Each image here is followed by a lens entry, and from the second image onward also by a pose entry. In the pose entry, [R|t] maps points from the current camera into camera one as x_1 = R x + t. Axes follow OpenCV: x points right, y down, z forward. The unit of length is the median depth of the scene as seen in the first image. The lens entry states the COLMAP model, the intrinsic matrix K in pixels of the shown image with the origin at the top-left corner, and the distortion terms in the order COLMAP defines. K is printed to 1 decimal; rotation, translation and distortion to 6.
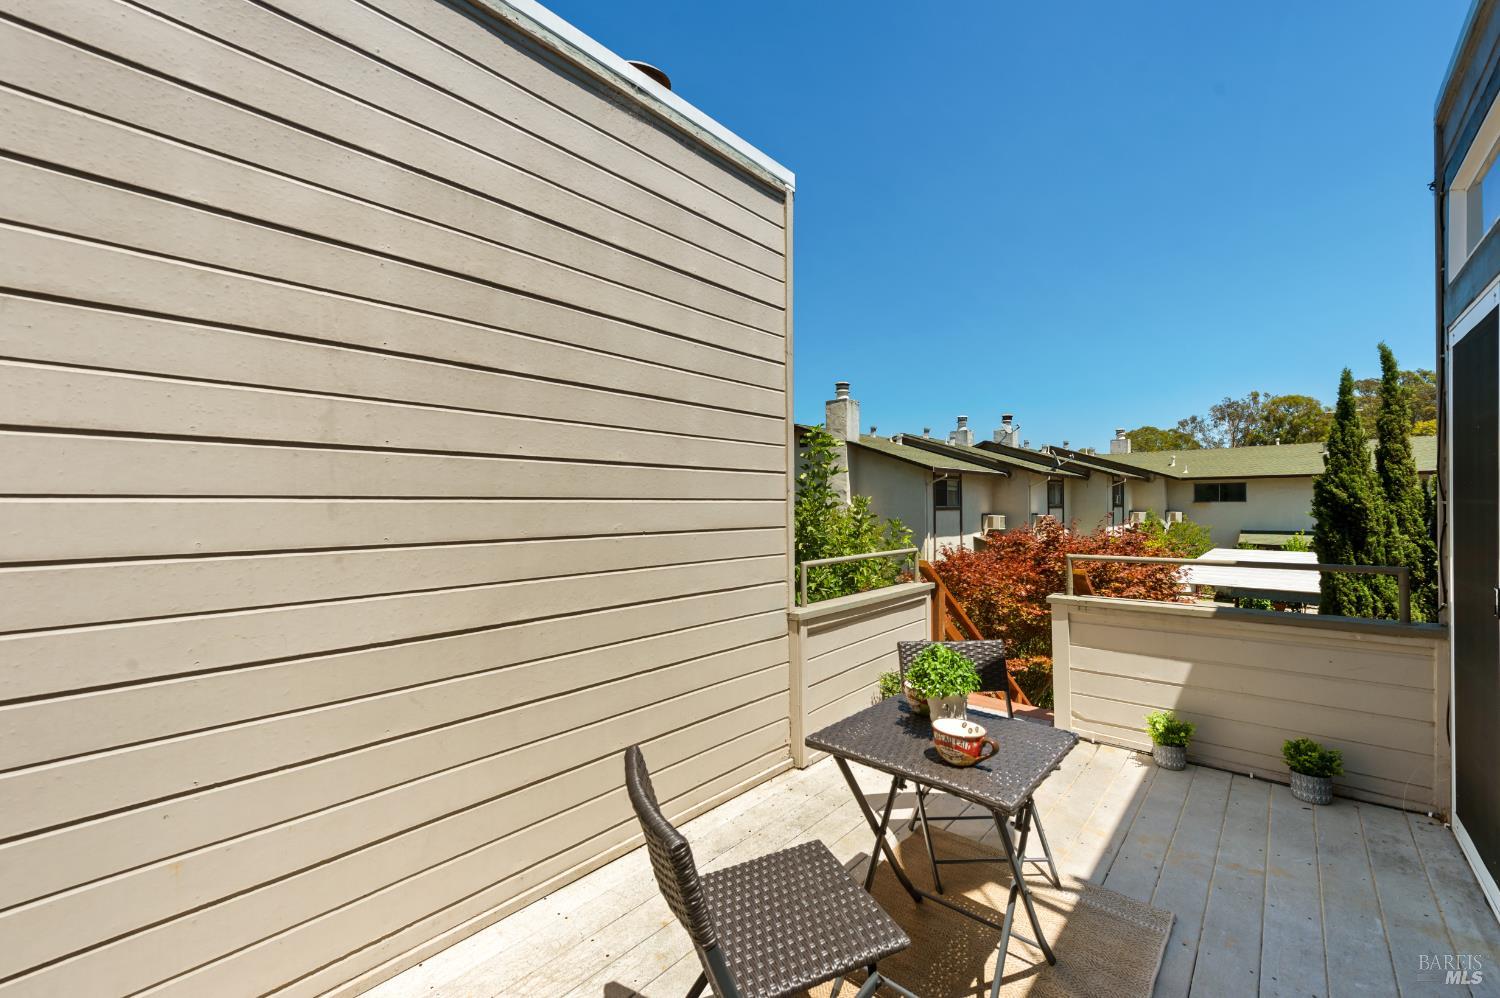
lens RADIAL K [[591.4, 0, 736.0], [0, 591.4, 506.9], [0, 0, 1]] dist [0.009799, -0.002856]
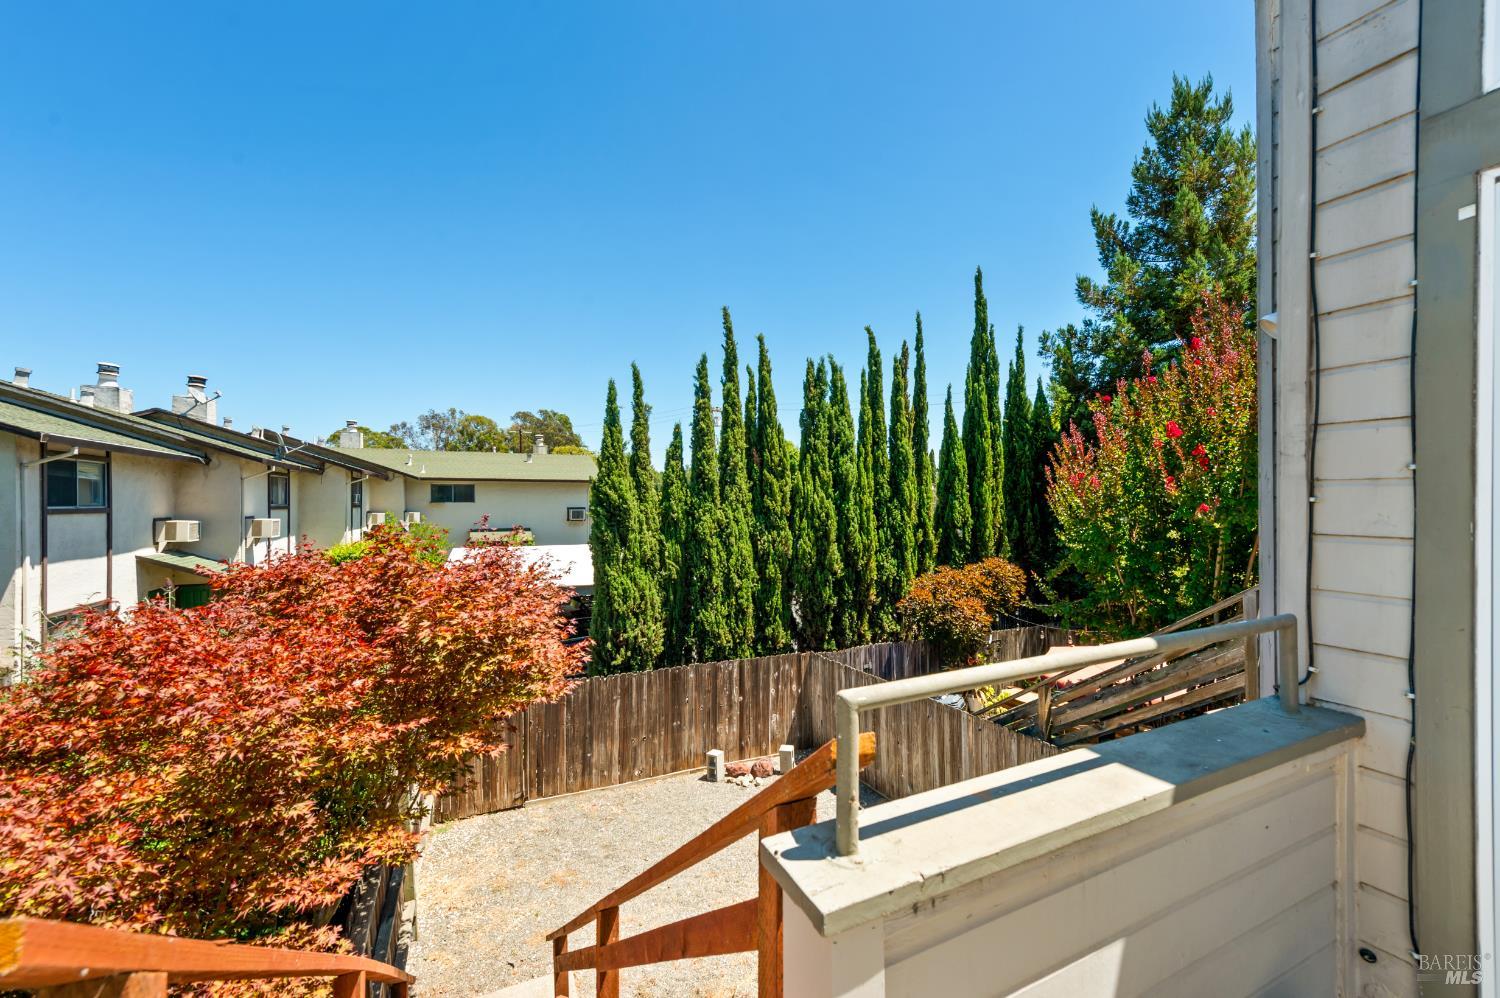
lens RADIAL K [[591.4, 0, 757.1], [0, 591.4, 499.4], [0, 0, 1]] dist [0.009799, -0.002856]
pose [[0.360135, 0.012157, 0.932821, 0.044629], [0.000533, 0.999912, -0.013237, 0.000107], [-0.932900, 0.005264, 0.360097, 0.141634]]
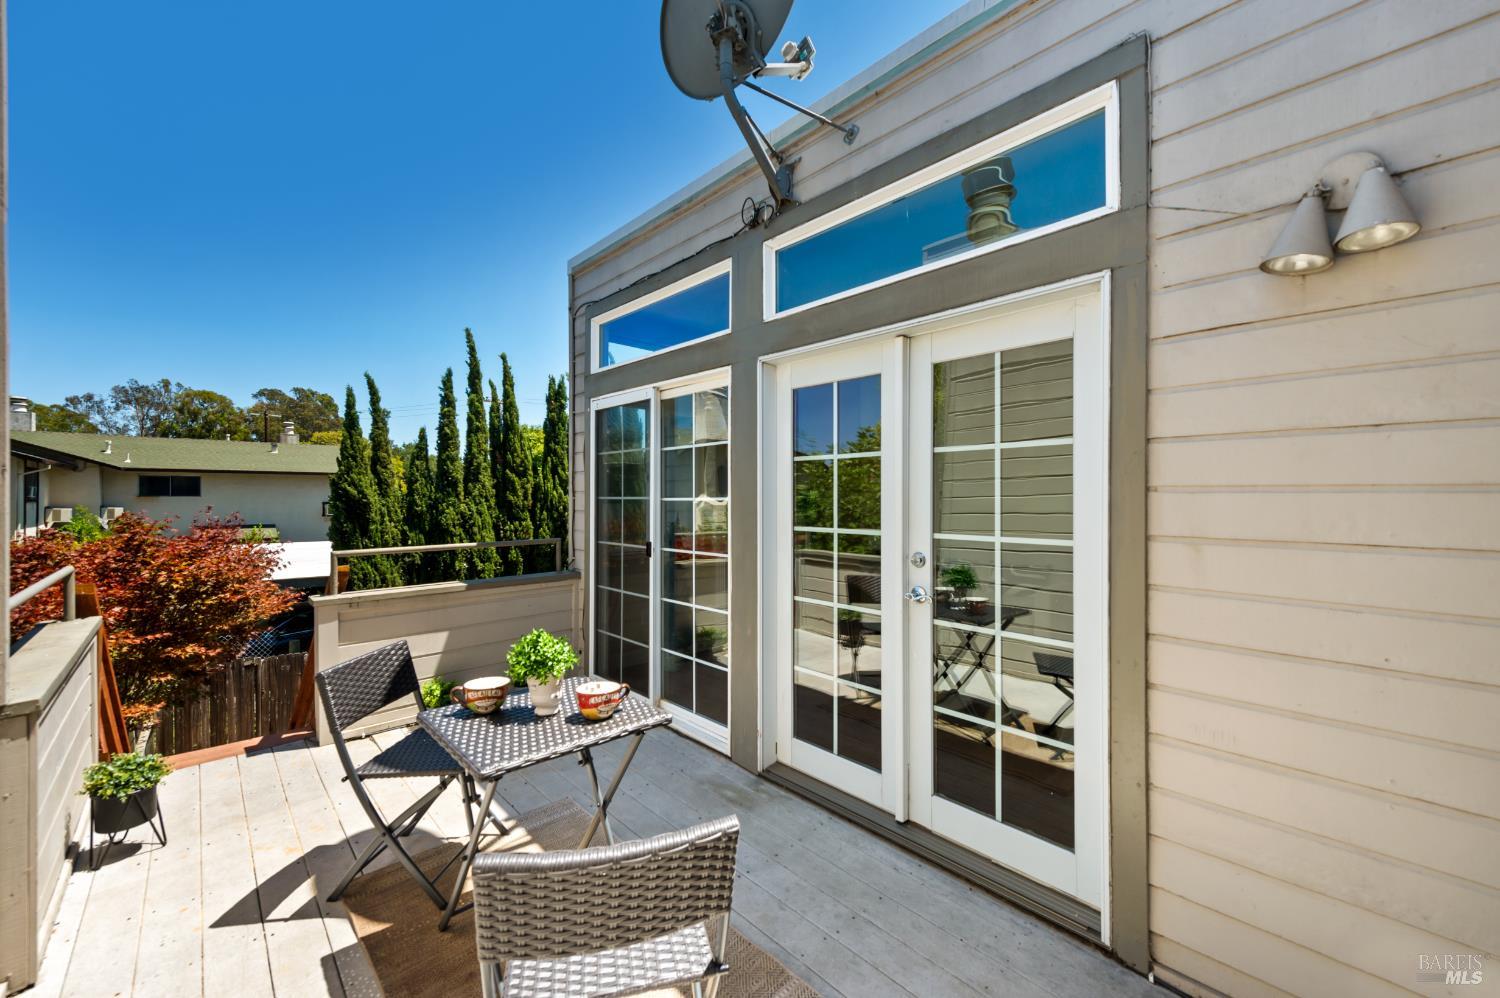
lens RADIAL K [[591.4, 0, 757.7], [0, 591.4, 500.6], [0, 0, 1]] dist [0.009799, -0.002856]
pose [[0.060703, 0.001061, 0.998155, -0.051320], [0.001027, 0.999999, -0.001126, 0.000146], [-0.998155, 0.001093, 0.060702, 0.040102]]
